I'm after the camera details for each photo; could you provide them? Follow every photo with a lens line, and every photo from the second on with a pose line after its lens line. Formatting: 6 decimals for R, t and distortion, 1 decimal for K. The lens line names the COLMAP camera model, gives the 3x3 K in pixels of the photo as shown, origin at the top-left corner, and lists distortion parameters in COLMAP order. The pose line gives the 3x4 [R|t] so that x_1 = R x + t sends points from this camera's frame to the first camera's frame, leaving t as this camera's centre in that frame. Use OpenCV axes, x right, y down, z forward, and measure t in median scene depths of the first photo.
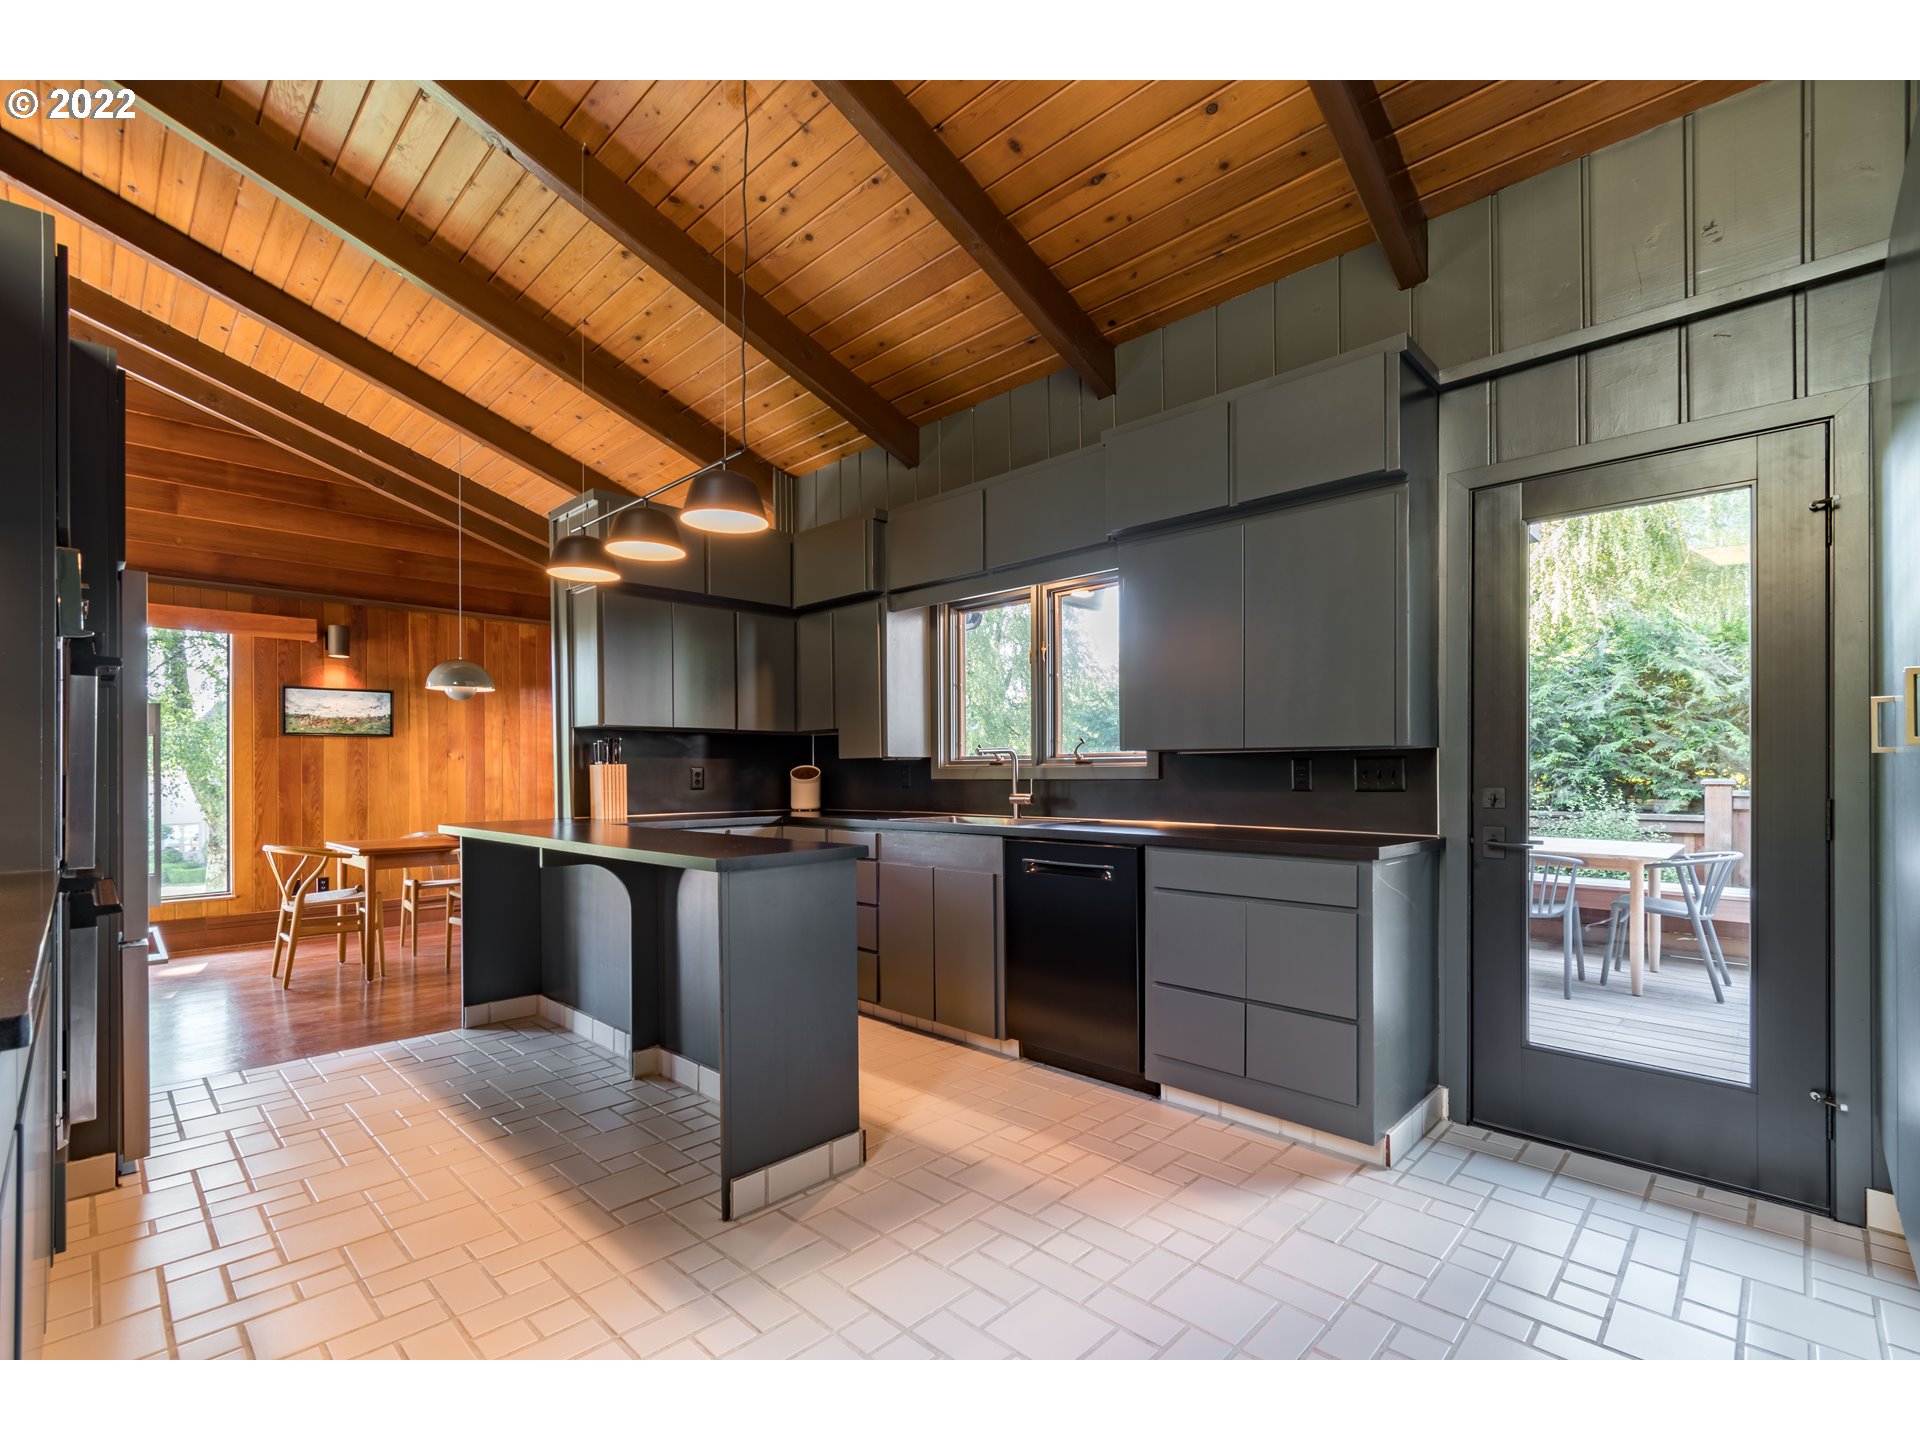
lens RADIAL K [[860.0, 0, 966.0], [0, 860.0, 762.8], [0, 0, 1]] dist [-0.000526, -0.000220]
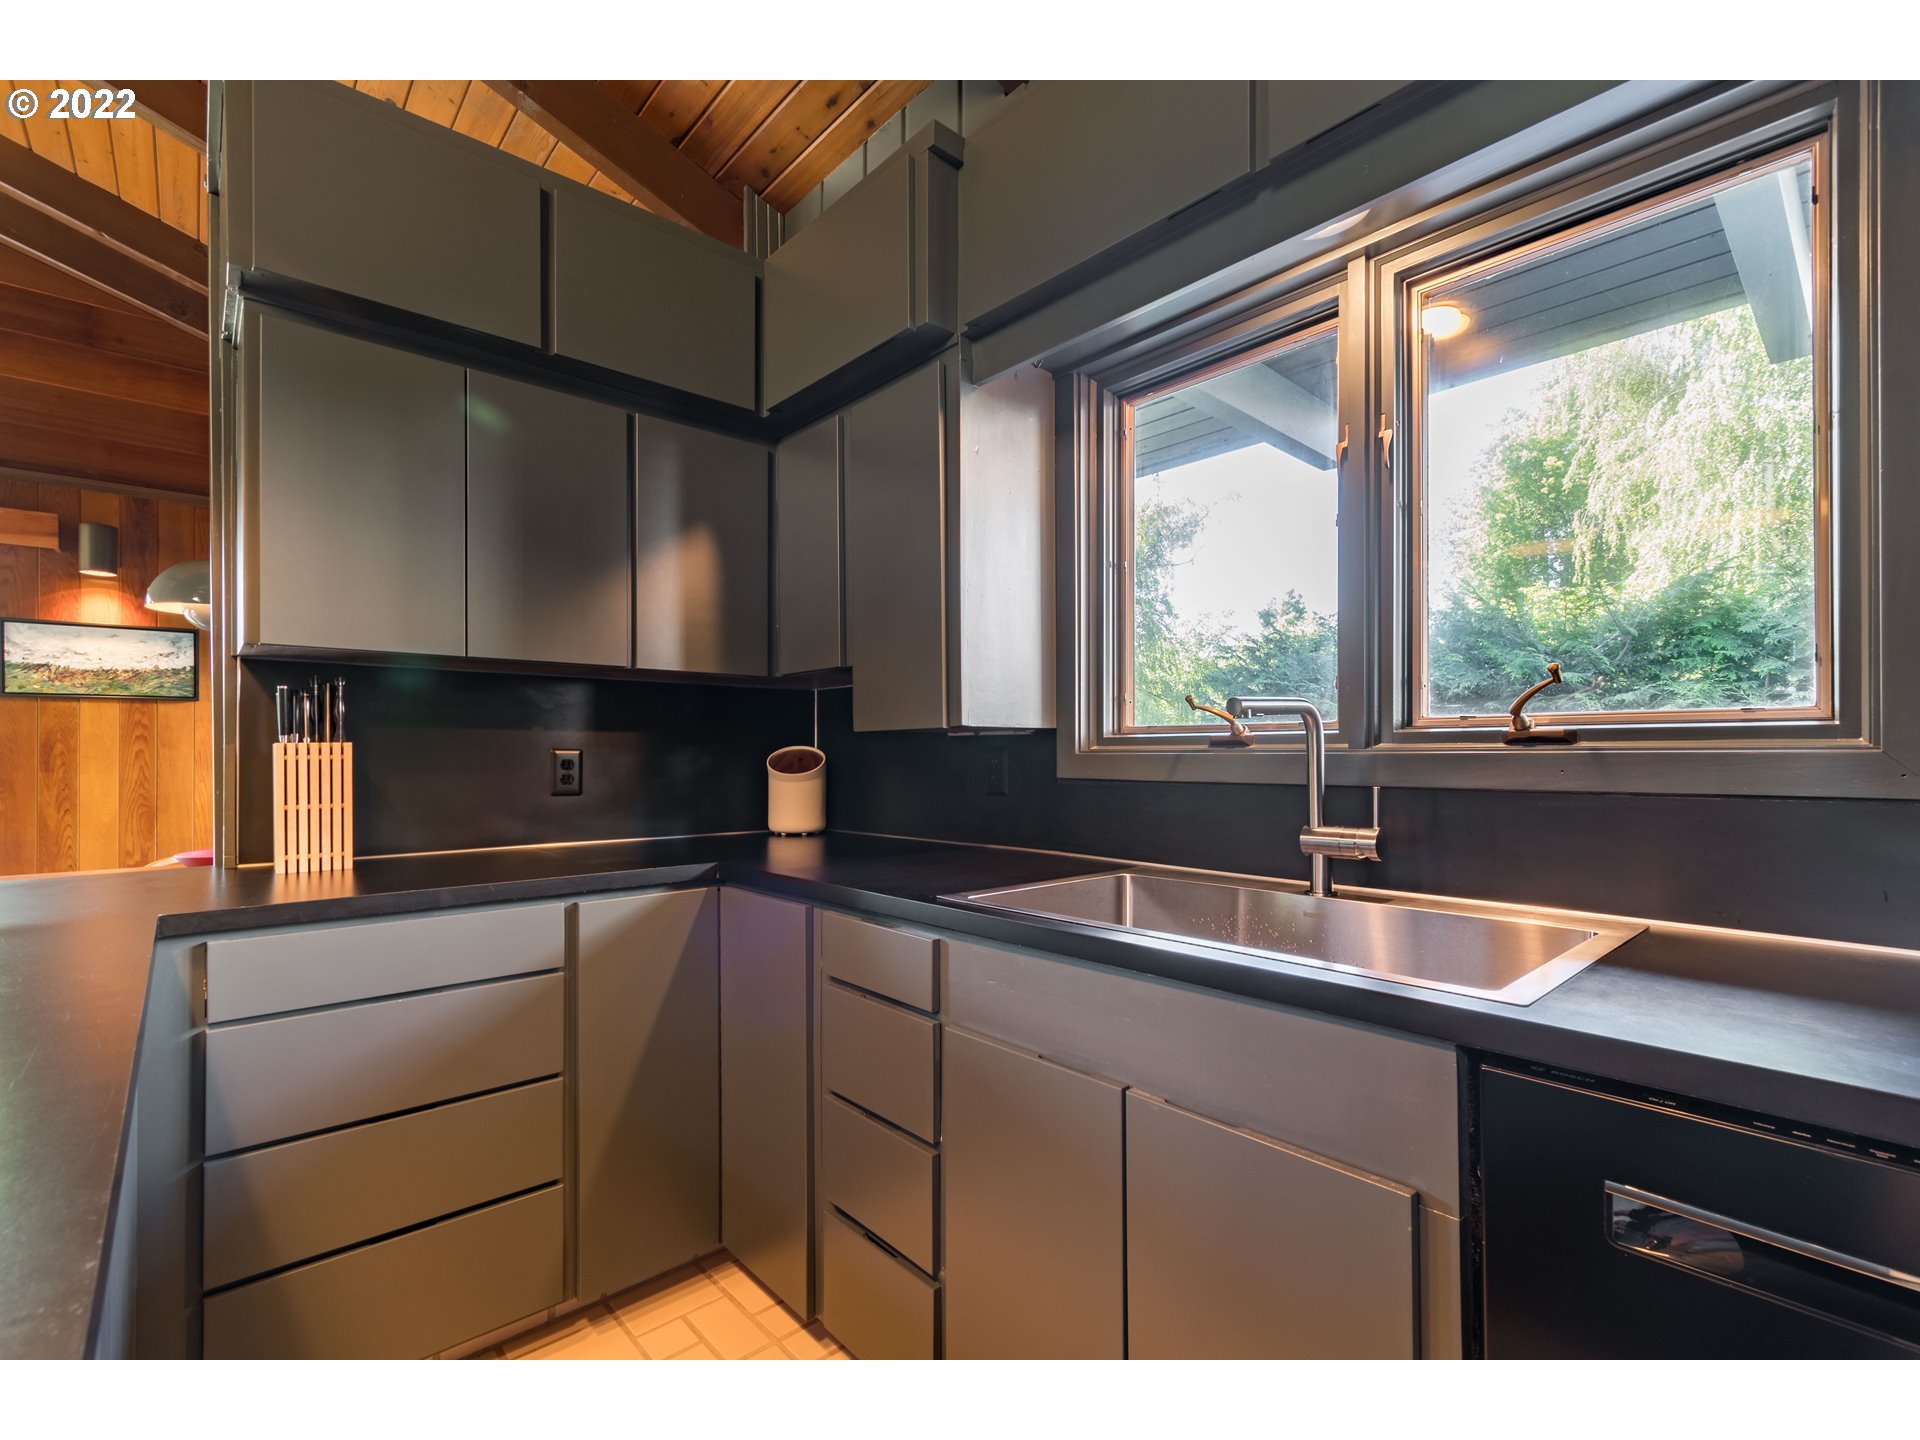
lens RADIAL K [[860.3, 0, 958.8], [0, 860.3, 744.8], [0, 0, 1]] dist [-0.001565, -0.000319]
pose [[0.997299, 0.002319, -0.073416, -0.050324], [-0.002166, 0.999995, 0.002173, 0.000903], [0.073421, -0.002008, 0.997299, 0.476820]]
